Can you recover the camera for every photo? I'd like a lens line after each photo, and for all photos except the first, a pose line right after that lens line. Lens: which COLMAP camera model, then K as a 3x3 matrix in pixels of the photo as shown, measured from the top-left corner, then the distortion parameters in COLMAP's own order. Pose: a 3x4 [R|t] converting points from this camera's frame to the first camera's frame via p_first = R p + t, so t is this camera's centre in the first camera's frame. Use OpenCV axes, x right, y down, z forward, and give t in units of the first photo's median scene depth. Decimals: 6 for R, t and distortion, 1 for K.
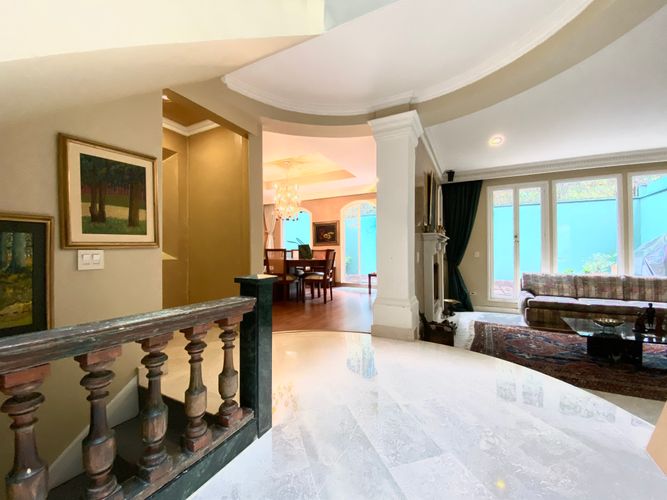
lens RADIAL K [[271.1, 0, 330.1], [0, 271.1, 250.1], [0, 0, 1]] dist [0.017198, -0.020358]
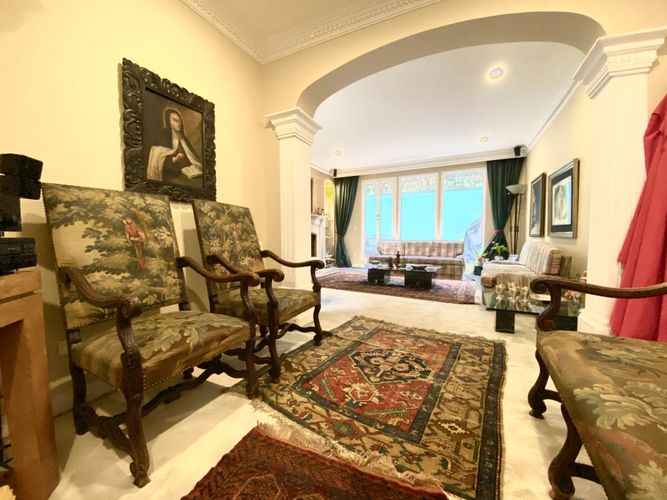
lens RADIAL K [[271.1, 0, 330.1], [0, 271.1, 250.1], [0, 0, 1]] dist [0.017198, -0.020358]
pose [[0.999895, 0.001031, 0.014421, 0.442861], [-0.001880, 0.998255, 0.059017, 0.051915], [-0.014335, -0.059037, 0.998153, -0.477666]]
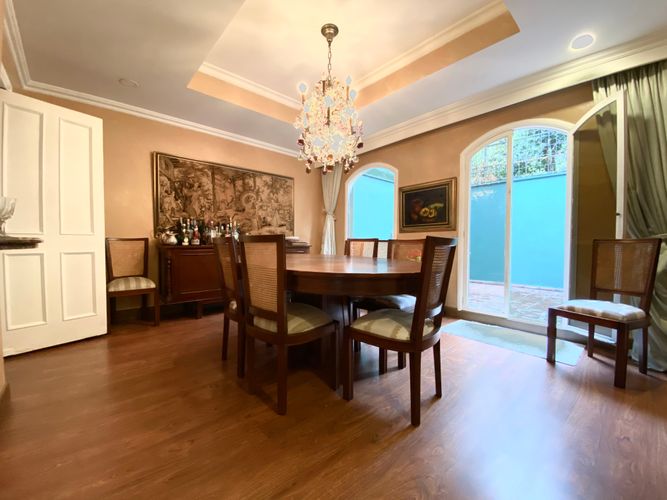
lens RADIAL K [[271.1, 0, 330.1], [0, 271.1, 250.1], [0, 0, 1]] dist [0.017198, -0.020358]
pose [[0.935688, 0.016895, -0.352423, -0.003563], [-0.004009, 0.999297, 0.037264, 0.000510], [0.352805, -0.033455, 0.935099, 0.669586]]
